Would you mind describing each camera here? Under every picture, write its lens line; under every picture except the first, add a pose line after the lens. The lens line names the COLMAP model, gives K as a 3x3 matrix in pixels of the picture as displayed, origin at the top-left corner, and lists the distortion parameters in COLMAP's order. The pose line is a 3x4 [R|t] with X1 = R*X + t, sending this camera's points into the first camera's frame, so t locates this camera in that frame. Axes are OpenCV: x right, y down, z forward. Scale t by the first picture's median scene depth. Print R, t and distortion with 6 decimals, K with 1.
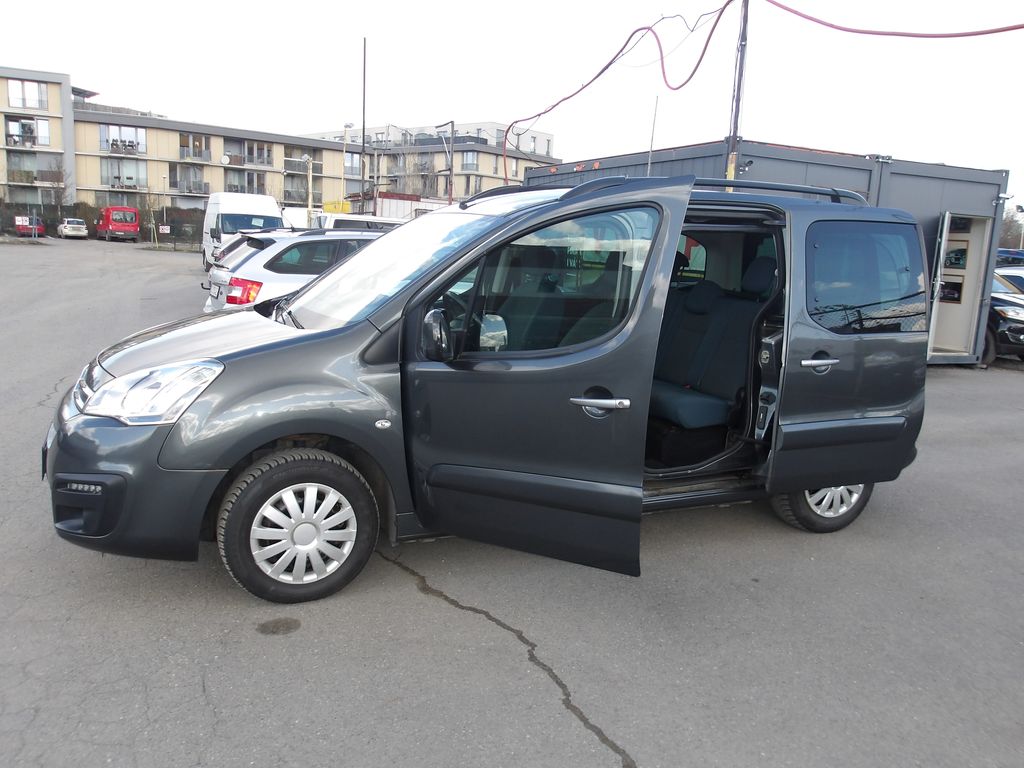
lens RADIAL K [[858.7, 0, 513.5], [0, 858.7, 379.7], [0, 0, 1]] dist [-0.001831, 0.005569]
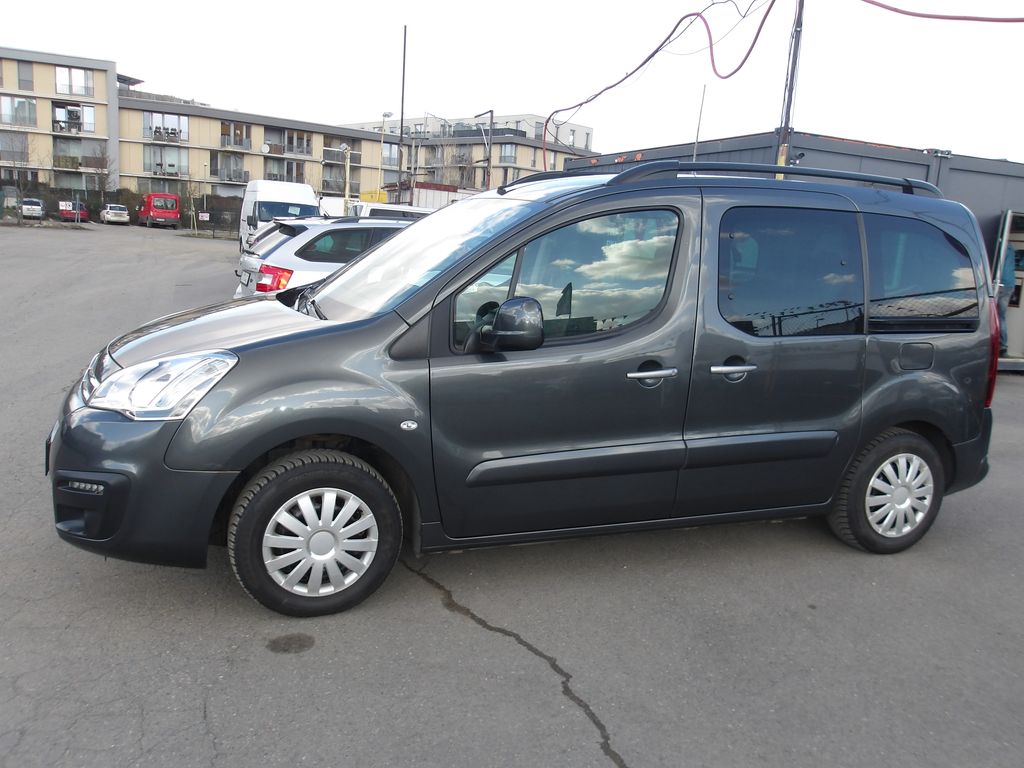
lens RADIAL K [[858.8, 0, 512.0], [0, 858.8, 384.0], [0, 0, 1]] dist [-0.001508, 0.002794]
pose [[0.998902, 0.025103, -0.039549, -0.006376], [-0.024618, 0.999616, 0.012711, -0.006456], [0.039853, -0.011723, 0.999137, 0.078742]]
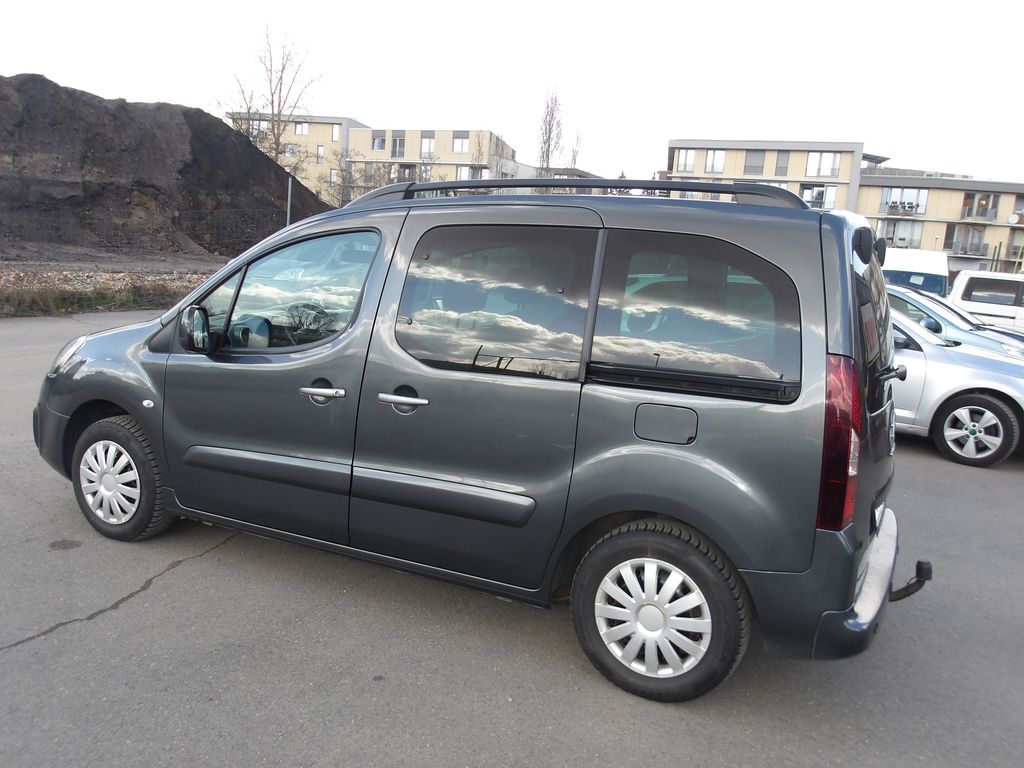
lens RADIAL K [[872.0, 0, 512.0], [0, 872.0, 353.6], [0, 0, 1]] dist [0.005299, 0.008472]
pose [[0.649622, 0.093702, -0.754461, 0.928986], [-0.170372, 0.985079, -0.024354, -0.060418], [0.740922, 0.144360, 0.655893, 0.518483]]
